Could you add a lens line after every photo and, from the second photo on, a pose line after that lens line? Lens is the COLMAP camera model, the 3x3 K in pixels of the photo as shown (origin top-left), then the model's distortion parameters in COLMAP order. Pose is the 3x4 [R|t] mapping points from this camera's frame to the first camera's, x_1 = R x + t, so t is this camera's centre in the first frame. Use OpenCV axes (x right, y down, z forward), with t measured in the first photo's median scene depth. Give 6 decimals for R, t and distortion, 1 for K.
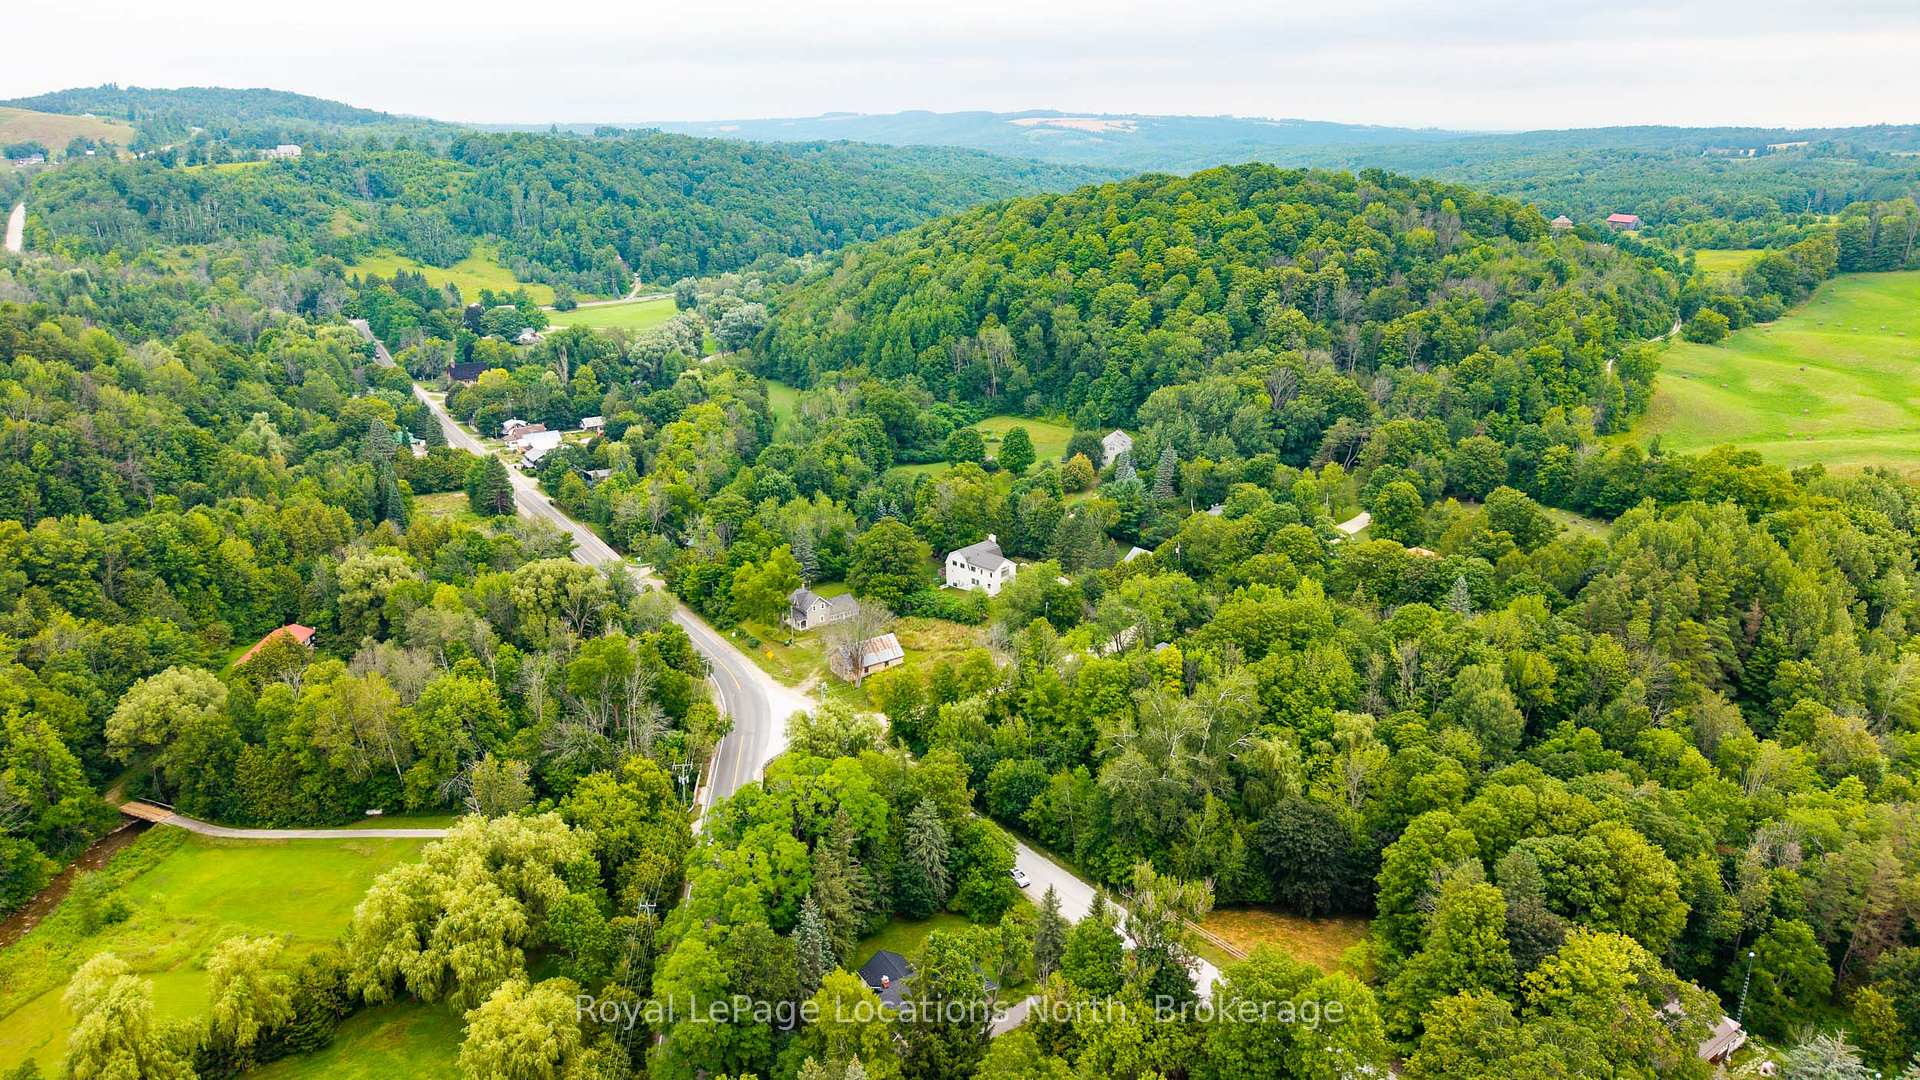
lens RADIAL K [[1267.3, 0, 960.0], [0, 1267.3, 540.0], [0, 0, 1]] dist [0.039822, -0.048597]
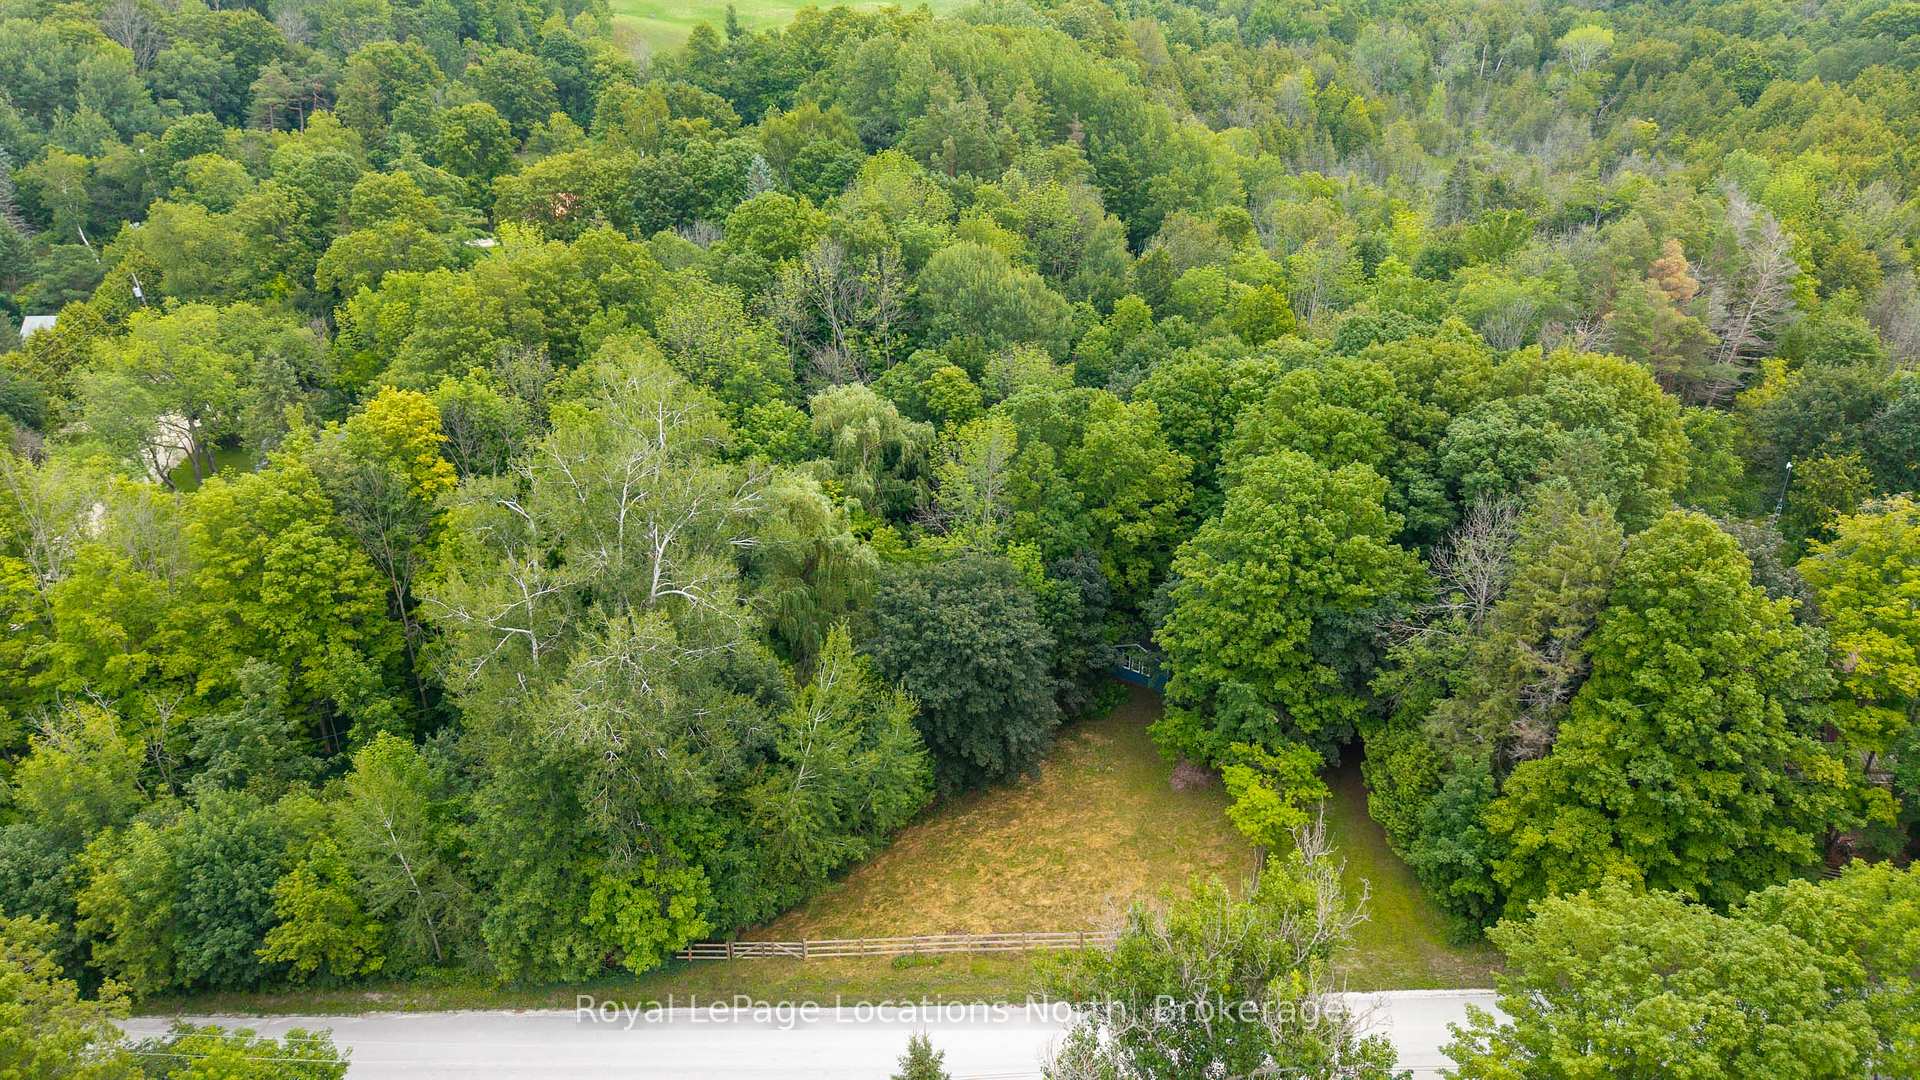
lens RADIAL K [[1294.9, 0, 960.0], [0, 1294.9, 540.0], [0, 0, 1]] dist [-0.004810, -0.004199]
pose [[0.604115, -0.360146, 0.710872, -0.021553], [0.246874, 0.932745, 0.262754, 0.033461], [-0.757693, 0.016762, 0.652396, 0.303406]]
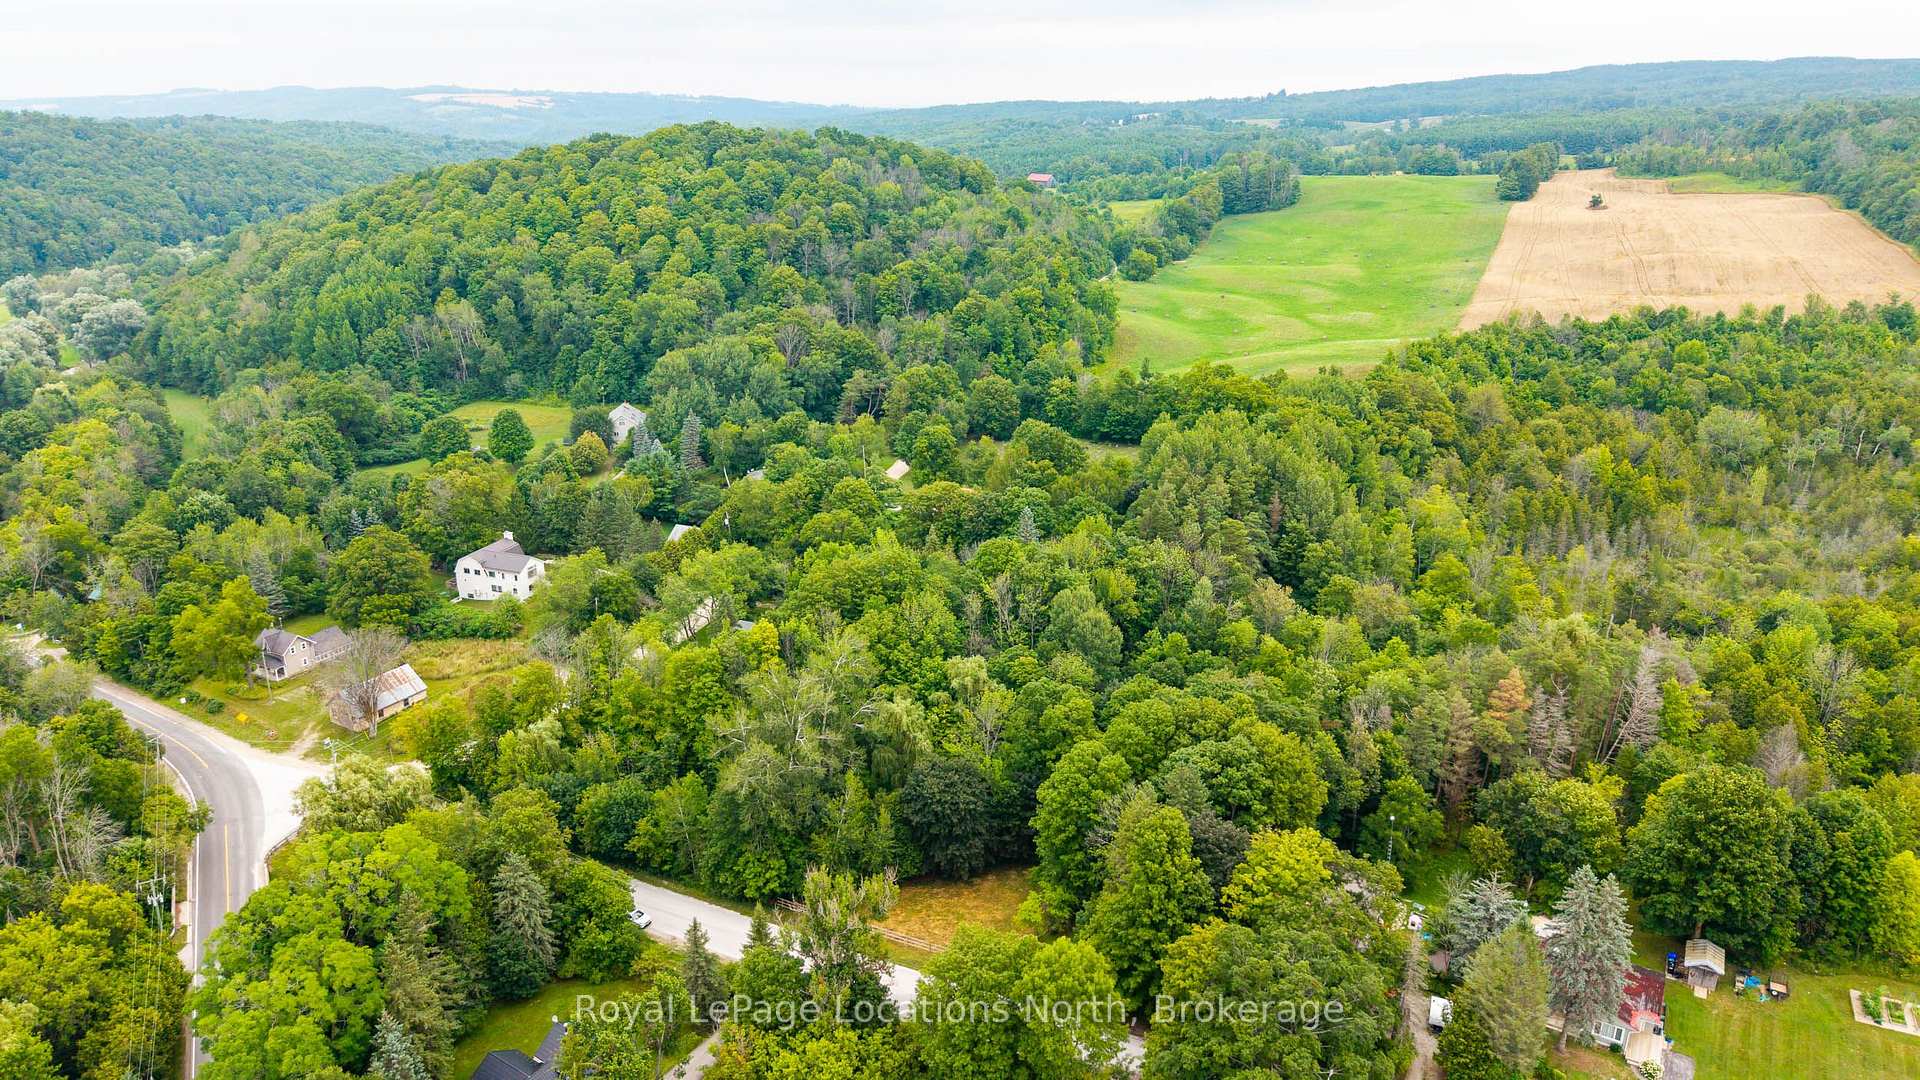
lens RADIAL K [[1272.4, 0, 960.0], [0, 1272.4, 540.0], [0, 0, 1]] dist [0.045056, -0.067863]
pose [[0.910597, -0.134391, 0.390834, -0.026535], [0.128661, 0.990843, 0.040945, 0.004068], [-0.392758, 0.013000, 0.919550, 0.059298]]
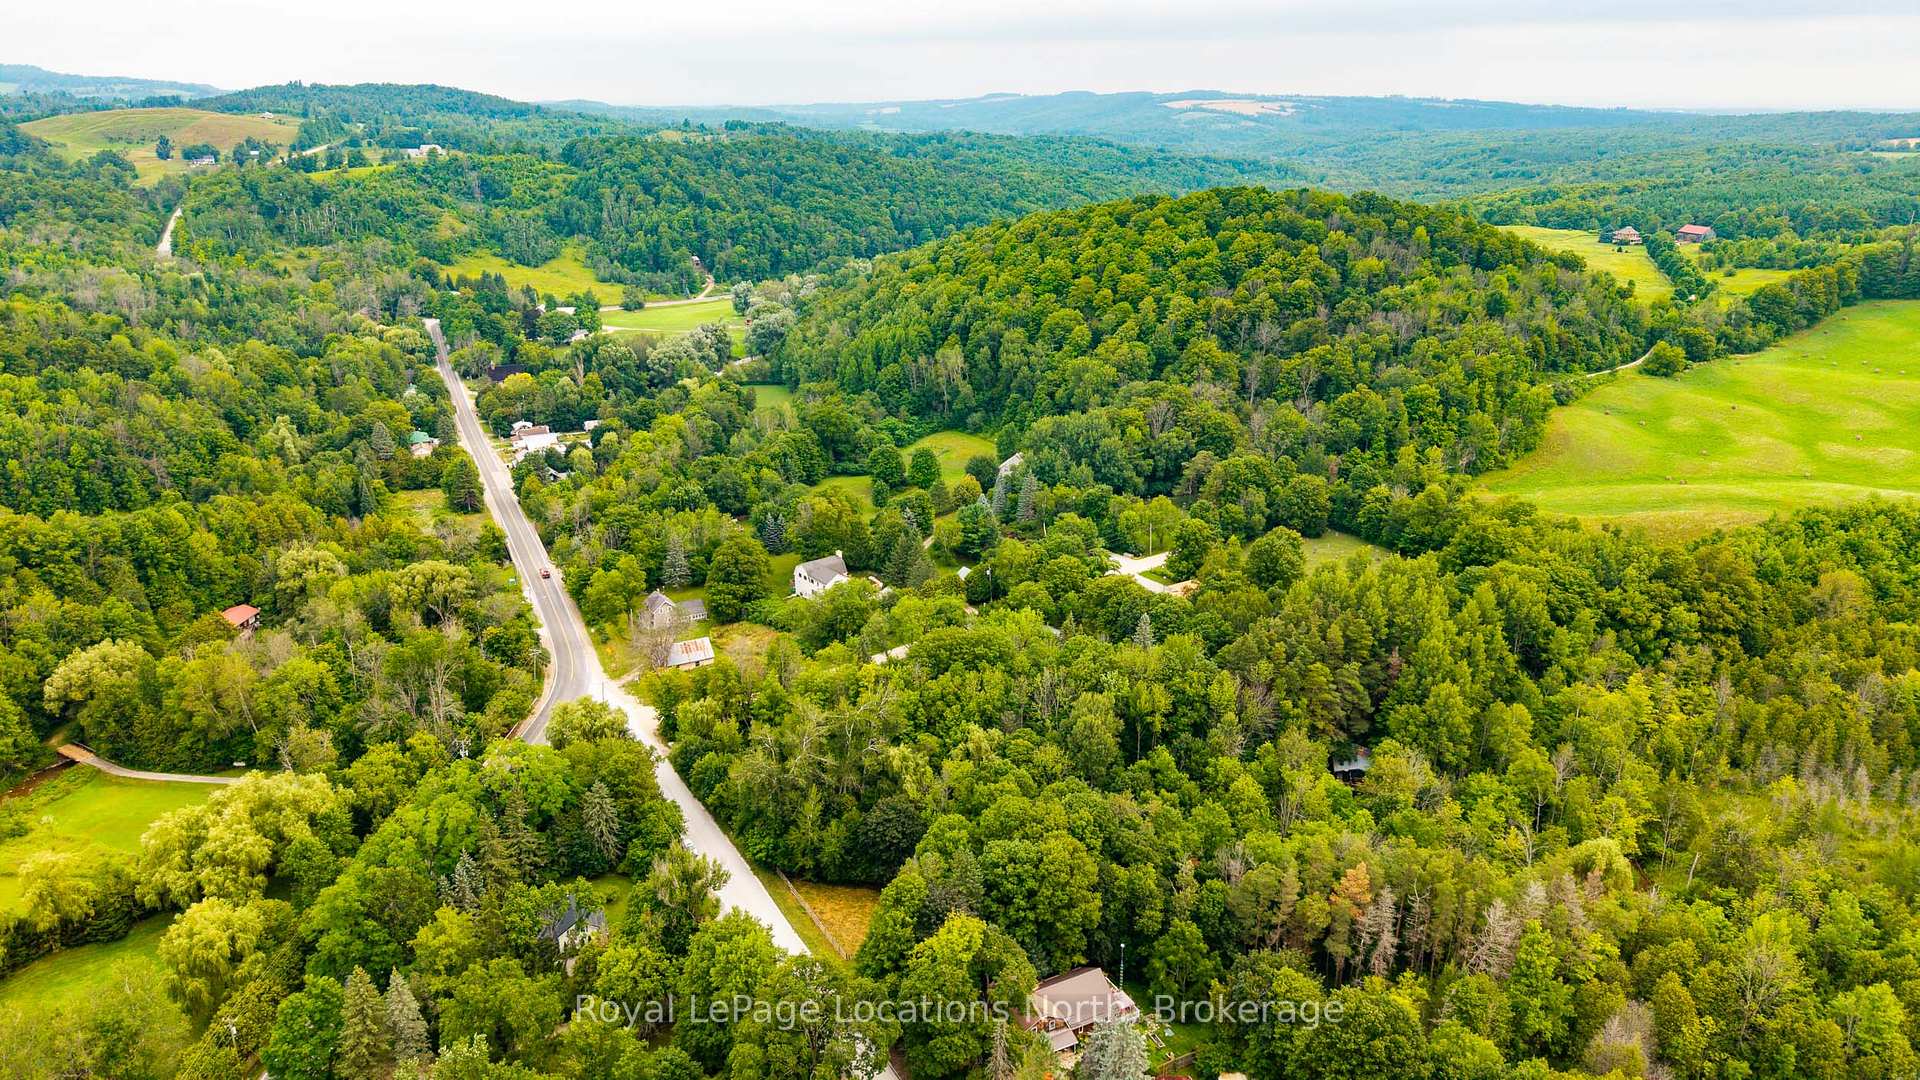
lens RADIAL K [[1267.3, 0, 960.0], [0, 1267.3, 540.0], [0, 0, 1]] dist [0.039822, -0.048597]
pose [[0.991895, 0.038440, -0.121105, 0.203912], [-0.036556, 0.999174, 0.017738, -0.028644], [0.121686, -0.013167, 0.992481, -0.081003]]
